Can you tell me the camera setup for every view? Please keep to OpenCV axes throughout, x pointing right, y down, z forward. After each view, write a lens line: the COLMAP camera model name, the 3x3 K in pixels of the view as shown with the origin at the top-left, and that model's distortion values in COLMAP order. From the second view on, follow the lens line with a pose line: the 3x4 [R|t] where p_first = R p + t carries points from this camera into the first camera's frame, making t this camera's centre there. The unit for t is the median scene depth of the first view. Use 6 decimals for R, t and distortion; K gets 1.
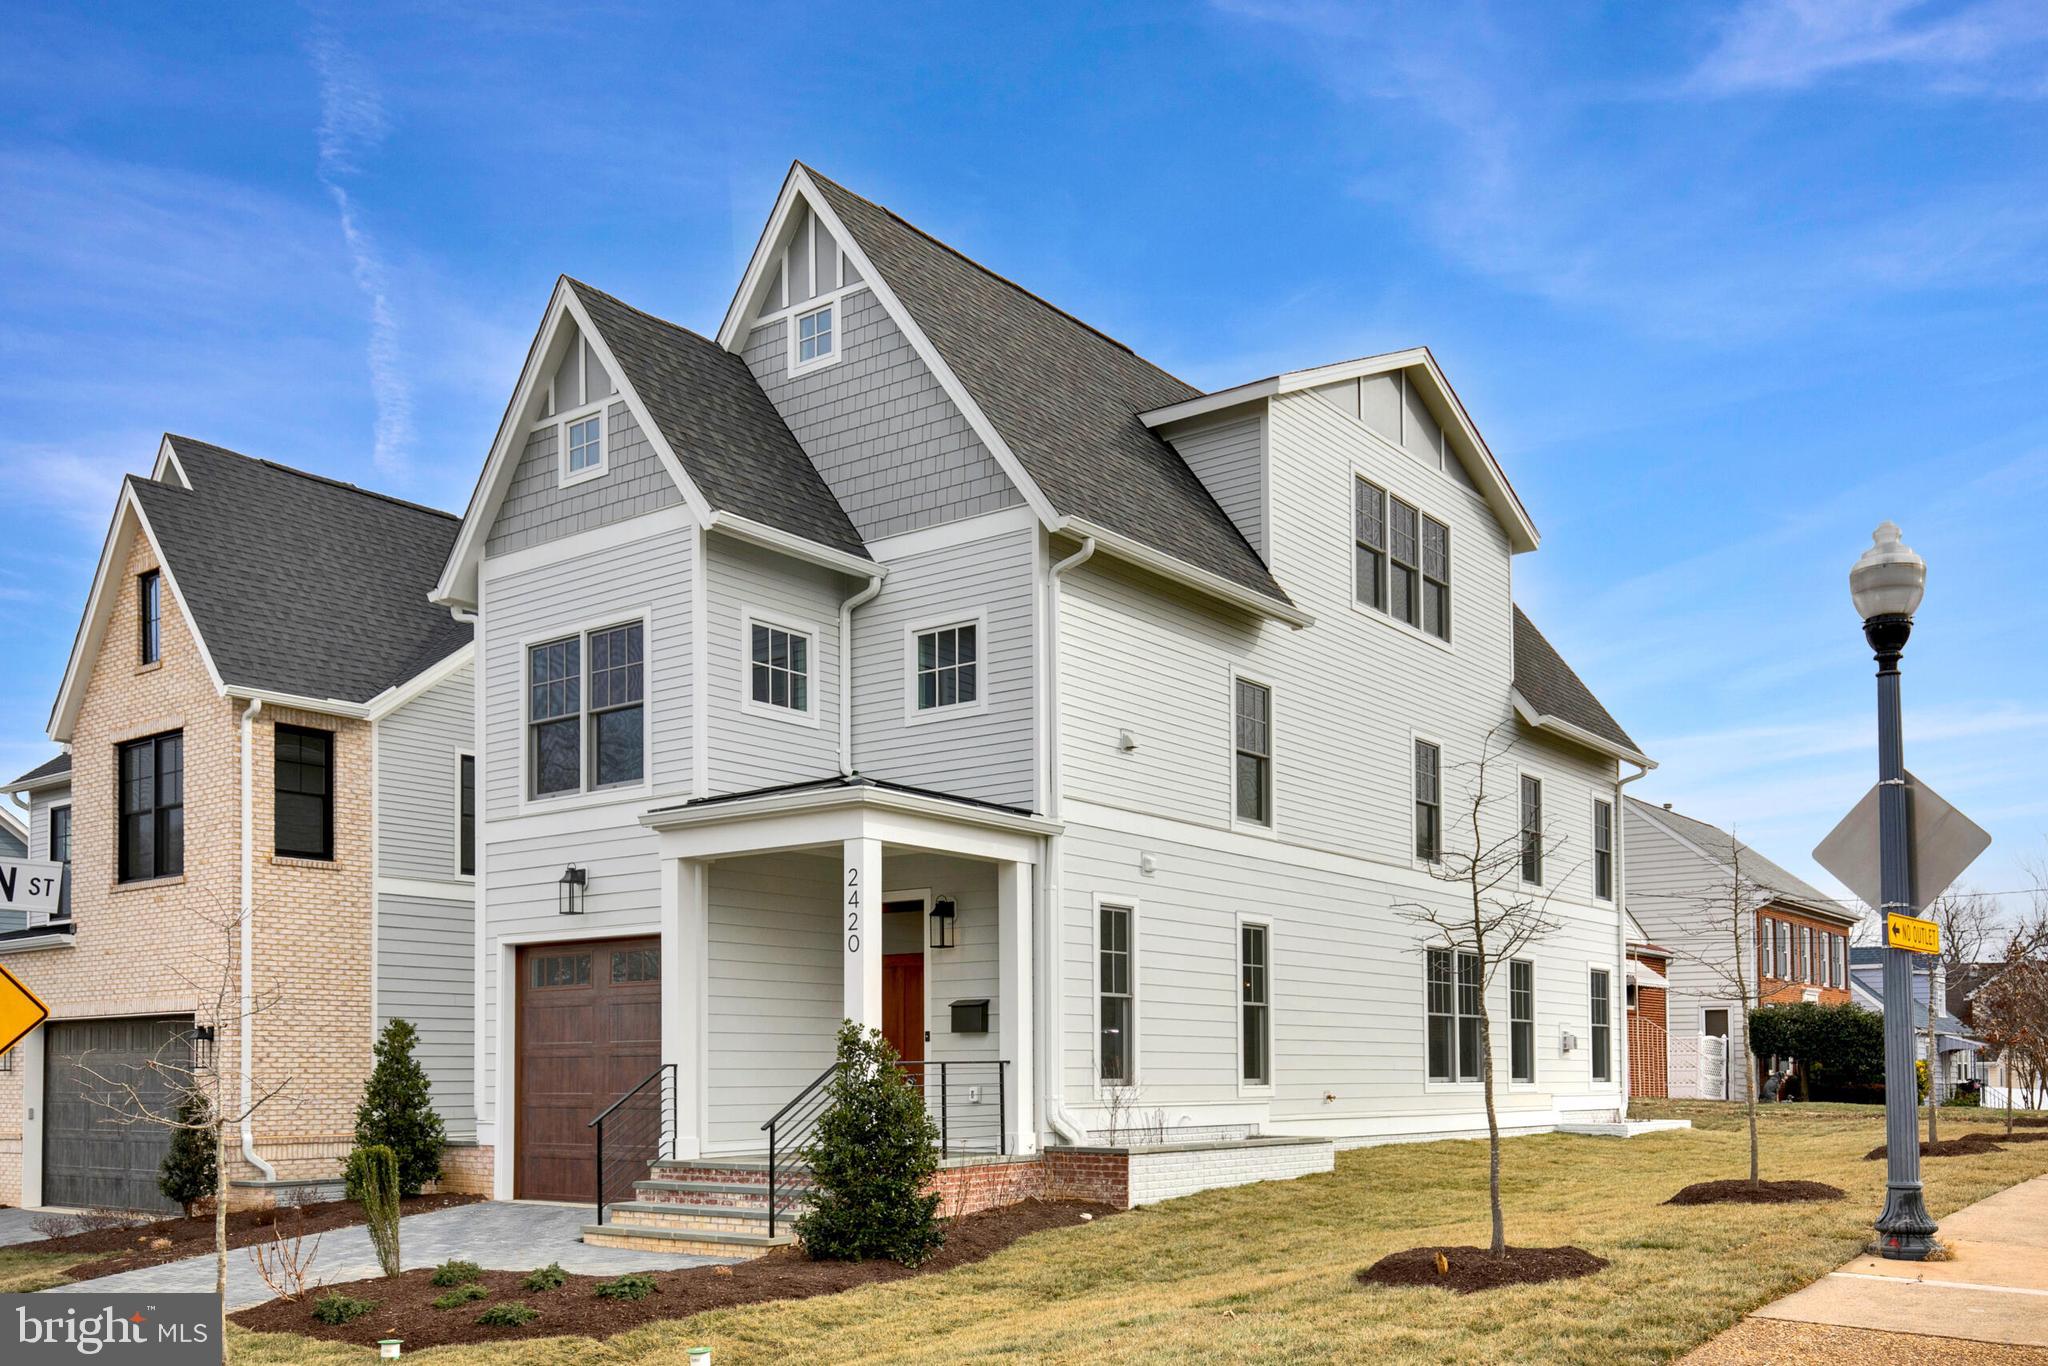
lens RADIAL K [[1744.0, 0, 1024.0], [0, 1744.0, 683.0], [0, 0, 1]] dist [-0.000123, -0.002318]
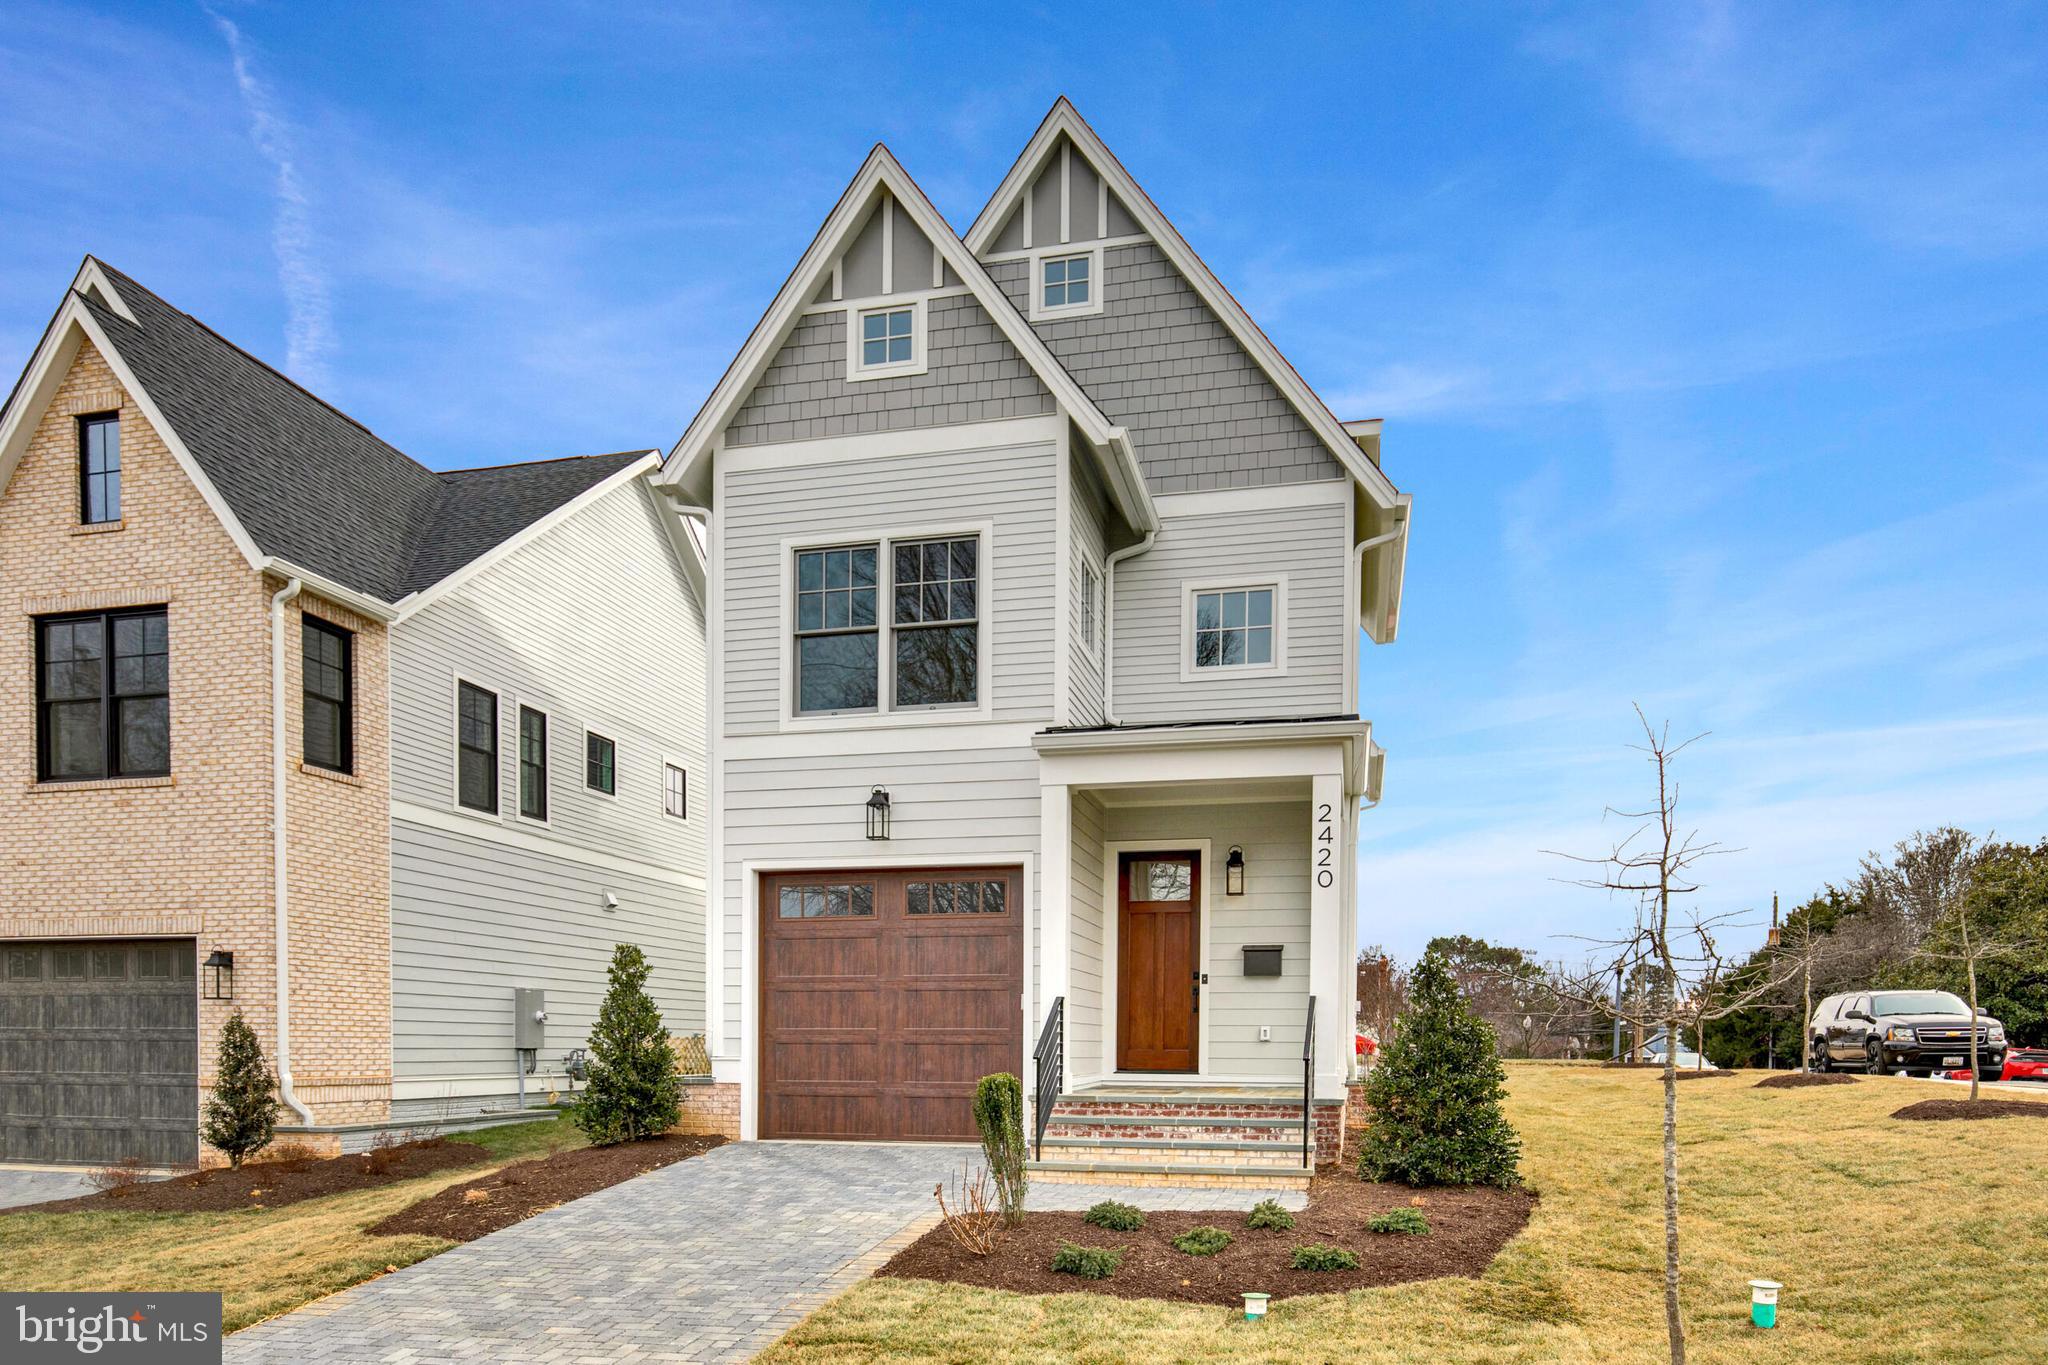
lens RADIAL K [[1358.5, 0, 1021.7], [0, 1358.5, 867.2], [0, 0, 1]] dist [-0.037532, 0.050296]
pose [[0.914786, 0.061299, 0.399262, -0.451378], [-0.097388, 0.992731, 0.070719, 0.083437], [-0.392024, -0.103576, 0.914106, 0.286158]]
